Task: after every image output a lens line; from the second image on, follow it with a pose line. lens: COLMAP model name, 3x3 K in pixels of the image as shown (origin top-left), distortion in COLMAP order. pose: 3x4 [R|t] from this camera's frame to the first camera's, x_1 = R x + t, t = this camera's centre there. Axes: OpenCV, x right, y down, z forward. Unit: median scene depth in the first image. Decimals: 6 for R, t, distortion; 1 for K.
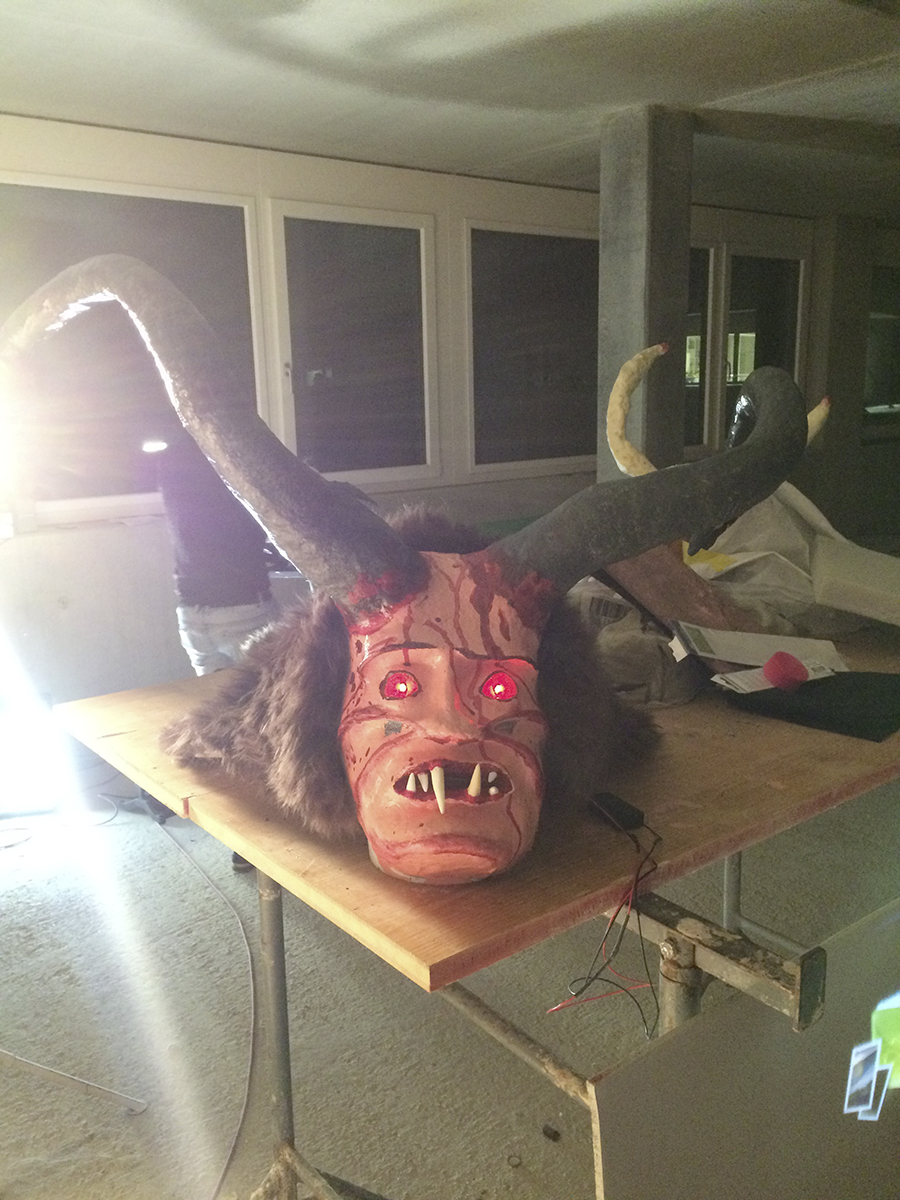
lens RADIAL K [[1026.9, 0, 441.3], [0, 1026.9, 595.9], [0, 0, 1]] dist [0.081090, -0.096026]
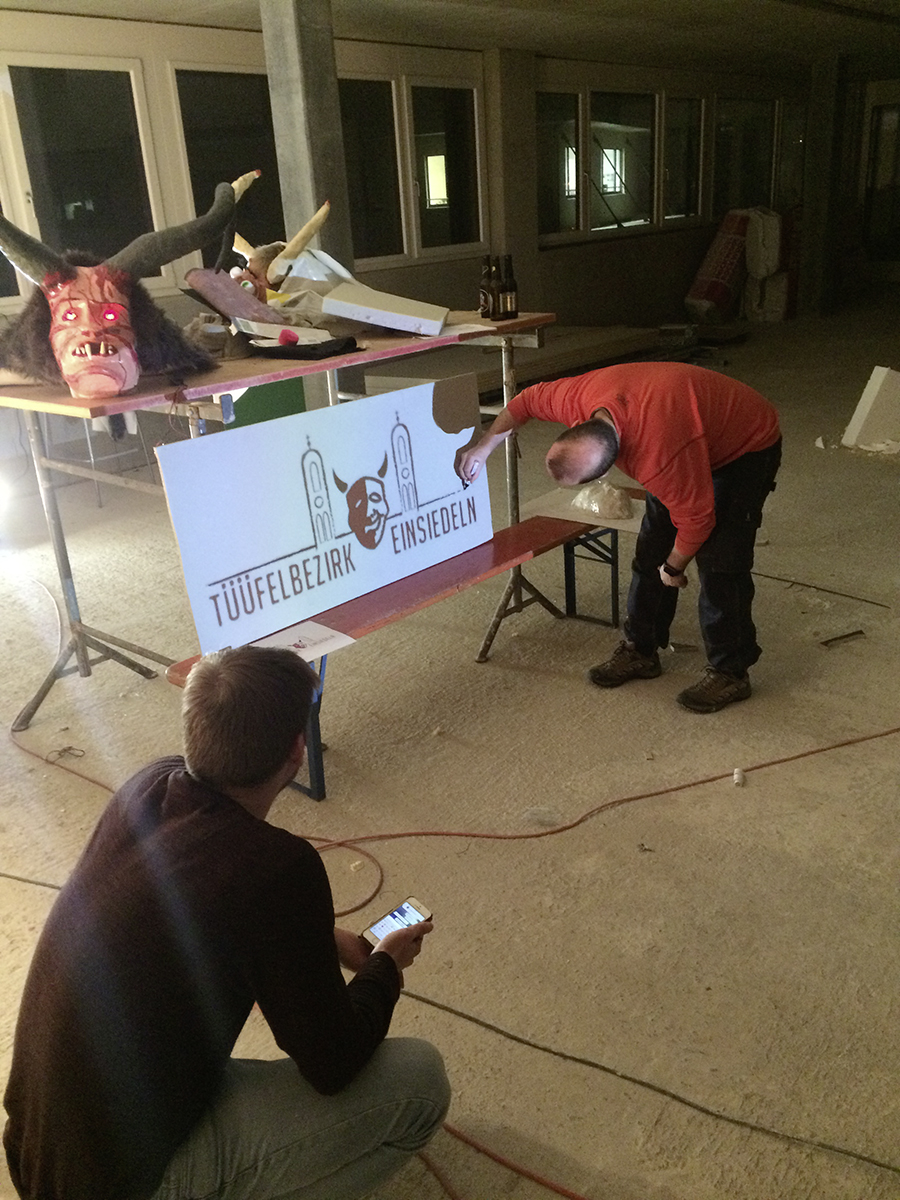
lens RADIAL K [[1026.9, 0, 449.1], [0, 1026.9, 602.2], [0, 0, 1]] dist [0.081090, -0.096026]
pose [[0.978886, -0.106355, 0.174556, 0.350767], [0.077564, 0.983374, 0.164192, 0.426536], [-0.189117, -0.147187, 0.970861, -1.780399]]
